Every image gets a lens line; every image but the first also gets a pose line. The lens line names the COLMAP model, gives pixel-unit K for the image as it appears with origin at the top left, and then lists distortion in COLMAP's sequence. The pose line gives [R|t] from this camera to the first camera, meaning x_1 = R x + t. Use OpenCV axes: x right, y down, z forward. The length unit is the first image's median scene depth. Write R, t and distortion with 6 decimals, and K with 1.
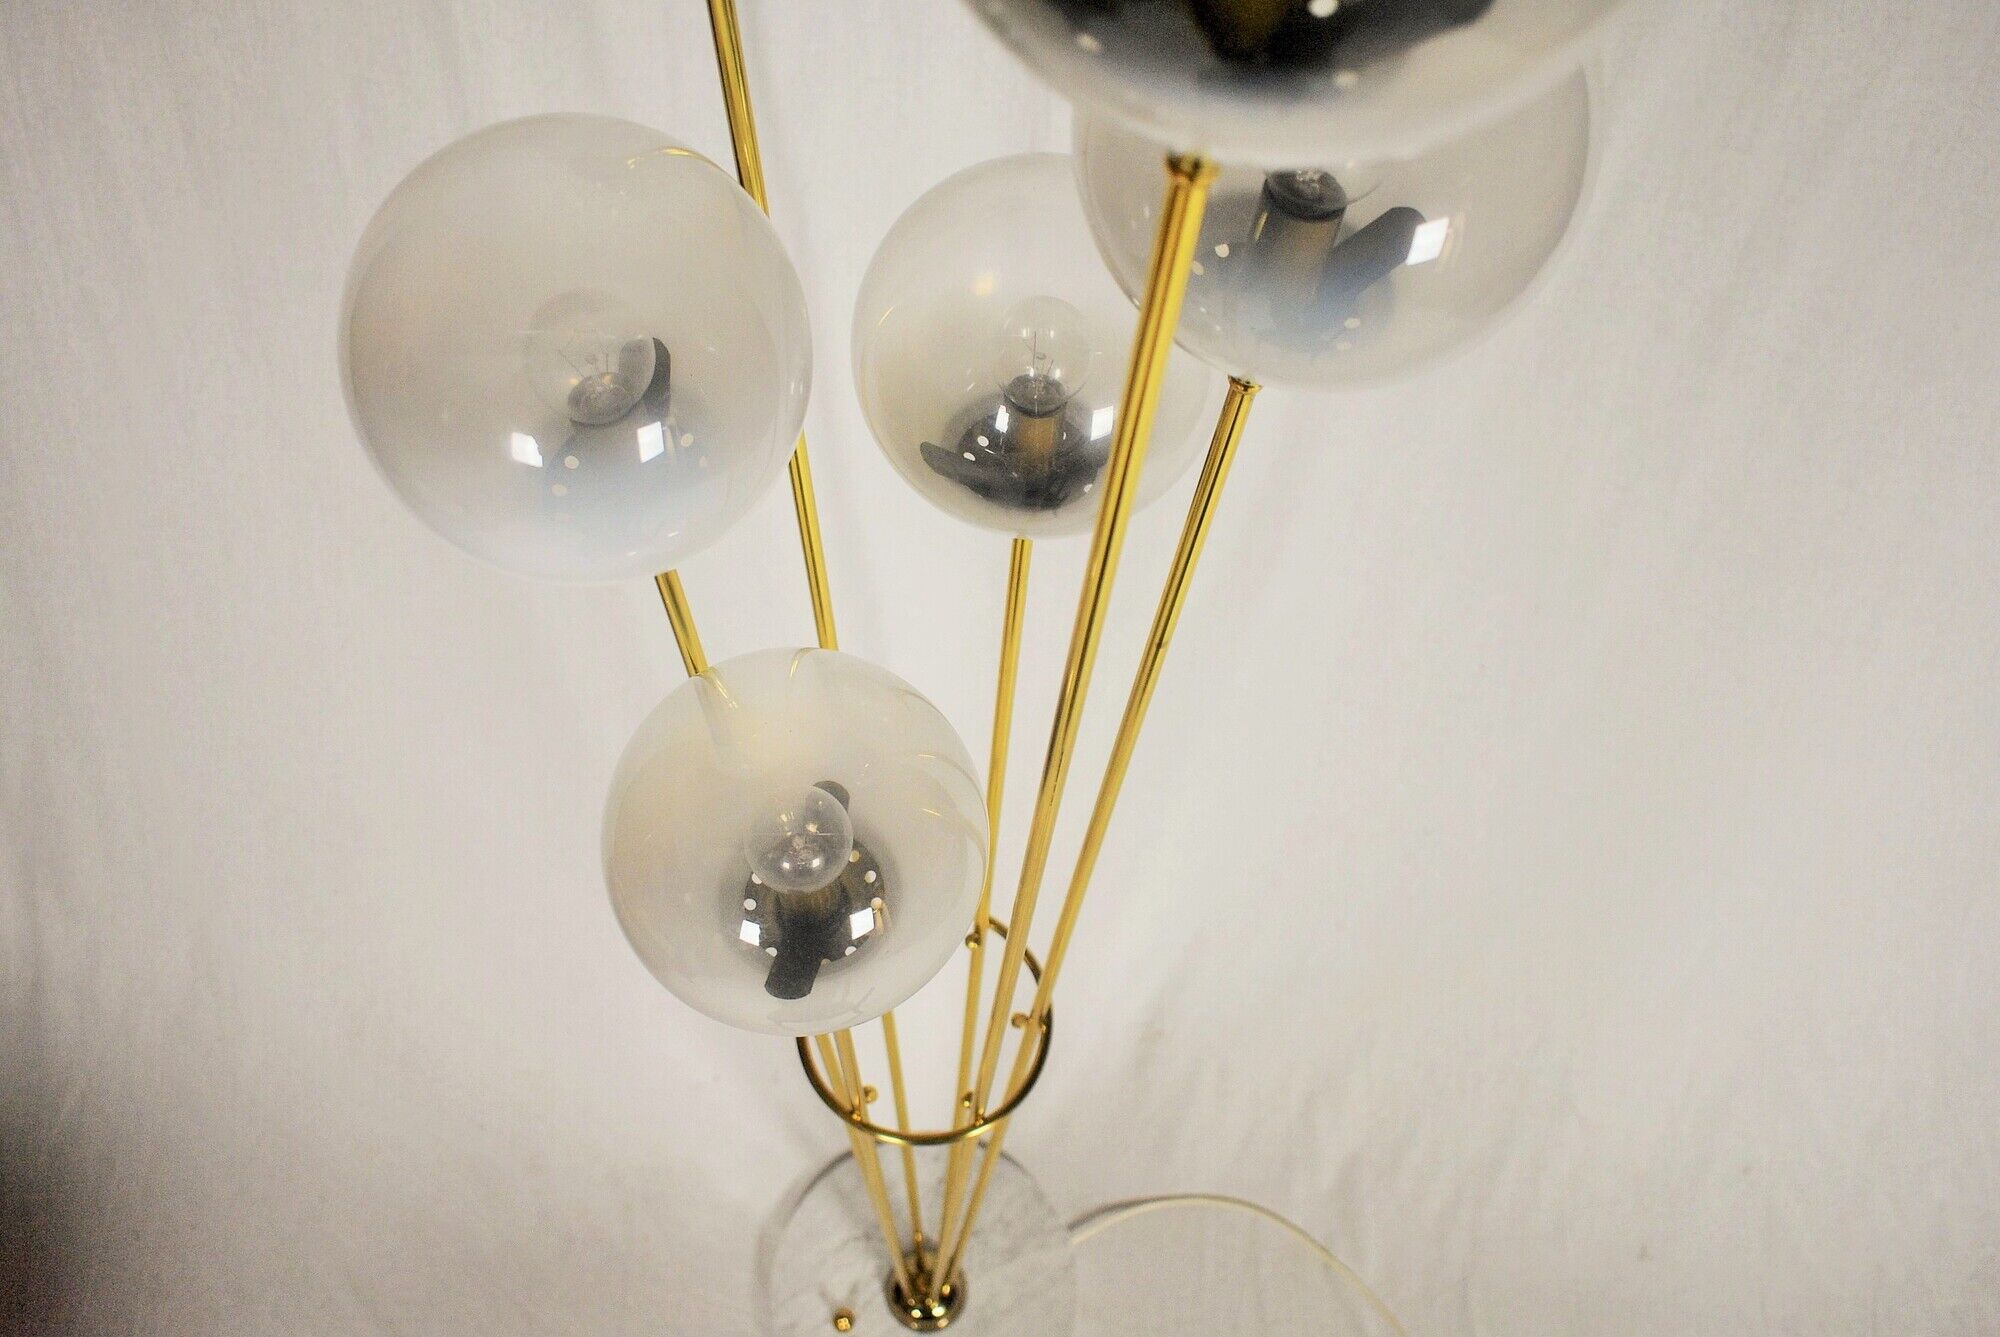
lens RADIAL K [[2027.8, 0, 1001.6], [0, 2027.8, 662.1], [0, 0, 1]] dist [-0.019410, 0.000000]
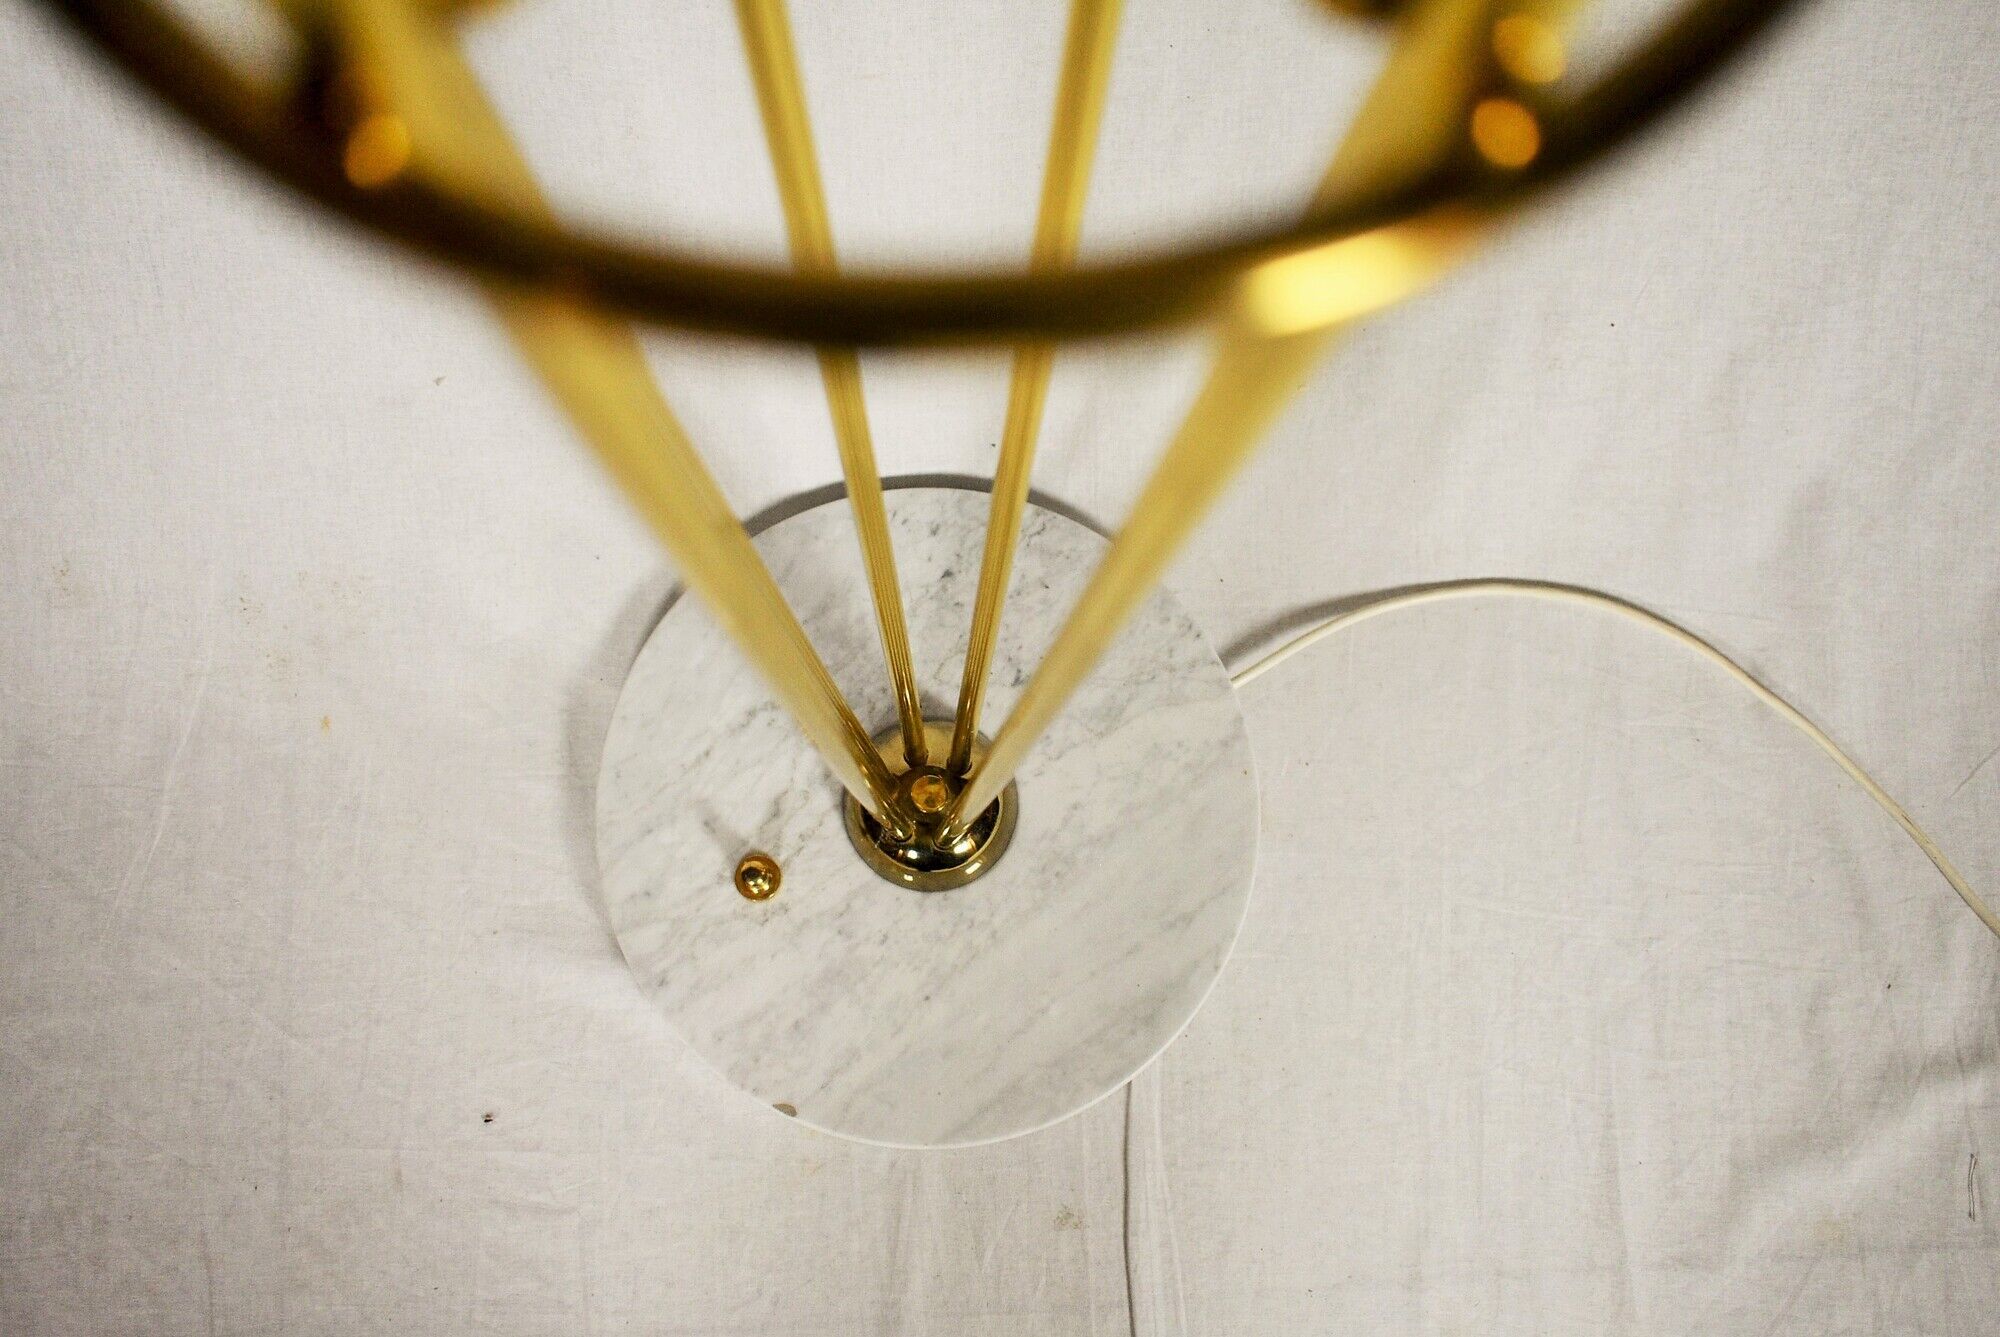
lens RADIAL K [[2027.8, 0, 998.8], [0, 2027.8, 671.5], [0, 0, 1]] dist [-0.019410, 0.000000]
pose [[0.998738, -0.049642, 0.007626, -0.023364], [0.045215, 0.954805, 0.293773, 0.142957], [-0.021864, -0.293057, 0.955845, 0.555758]]
